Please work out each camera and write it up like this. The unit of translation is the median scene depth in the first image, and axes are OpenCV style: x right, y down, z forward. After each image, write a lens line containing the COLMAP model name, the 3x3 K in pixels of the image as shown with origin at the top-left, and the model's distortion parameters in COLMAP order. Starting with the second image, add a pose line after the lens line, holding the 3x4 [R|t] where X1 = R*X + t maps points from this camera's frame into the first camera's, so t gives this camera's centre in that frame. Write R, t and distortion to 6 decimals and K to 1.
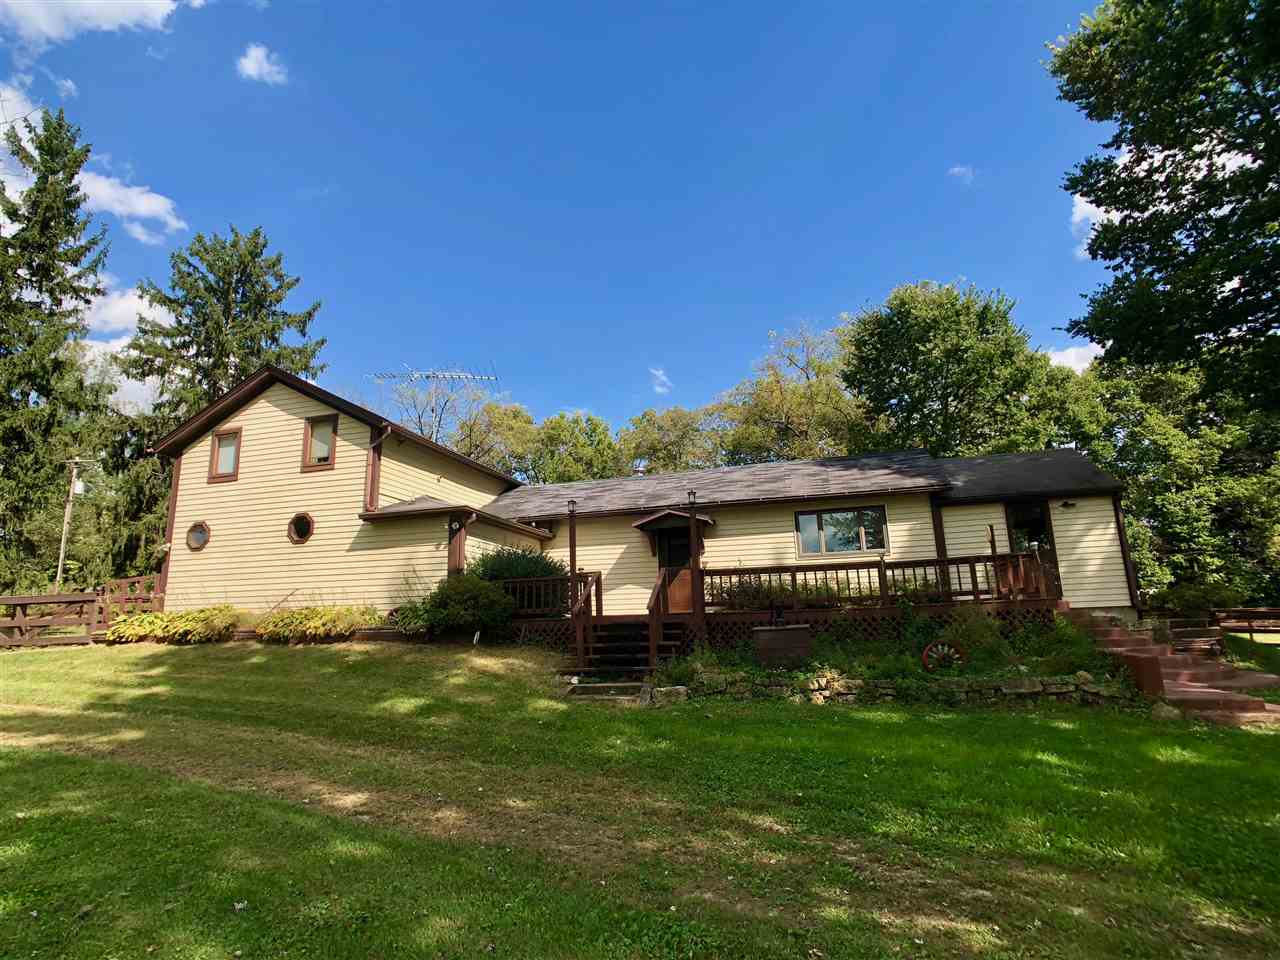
lens RADIAL K [[681.4, 0, 638.8], [0, 681.4, 487.6], [0, 0, 1]] dist [0.001574, 0.001483]
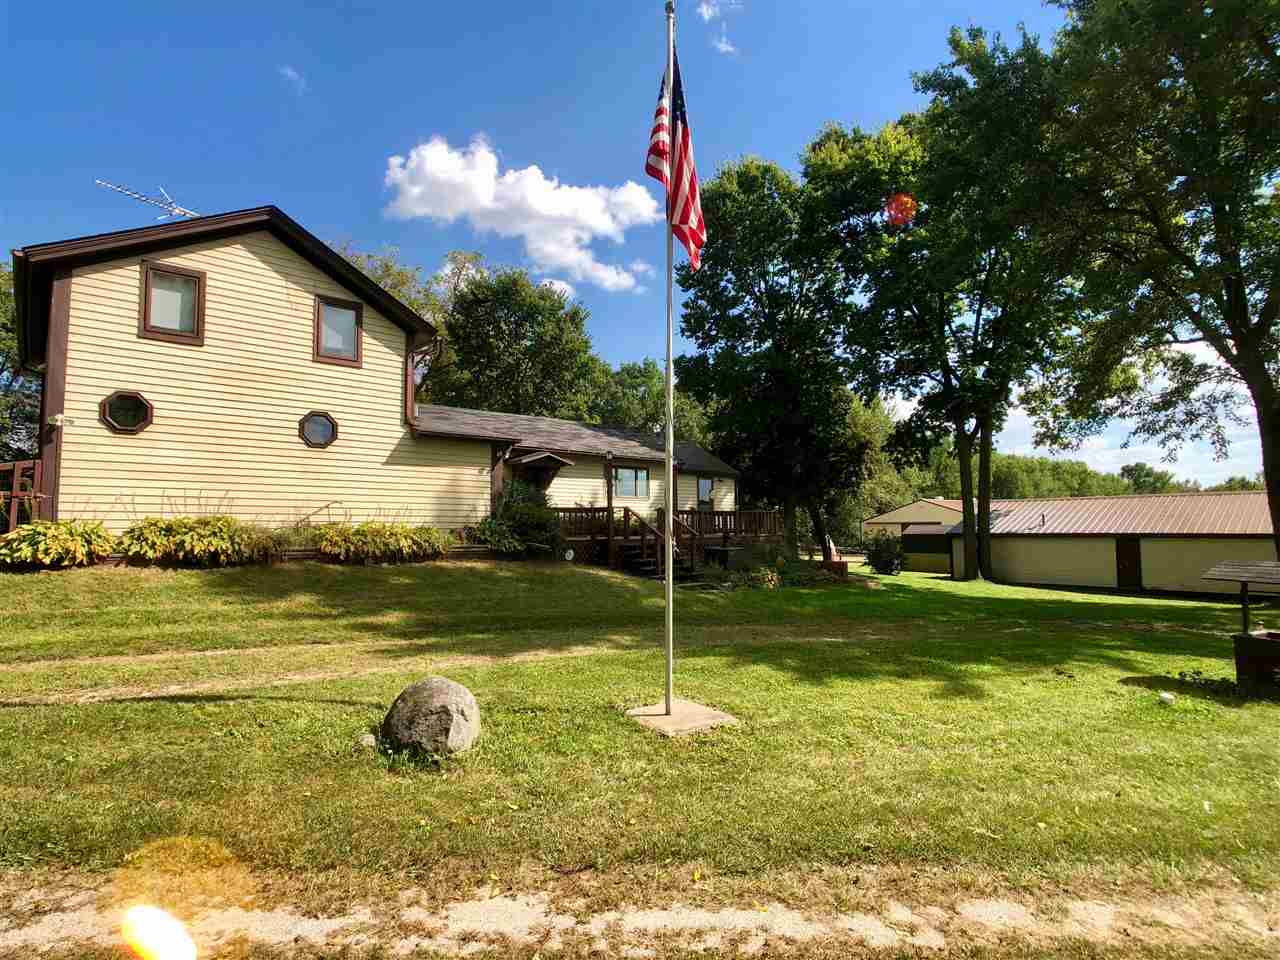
lens RADIAL K [[681.4, 0, 634.1], [0, 681.4, 482.0], [0, 0, 1]] dist [0.001574, 0.001483]
pose [[0.532435, 0.082557, 0.842435, -0.975317], [-0.172480, 0.984934, 0.012489, 0.044938], [-0.828712, -0.151953, 0.538653, 0.209794]]
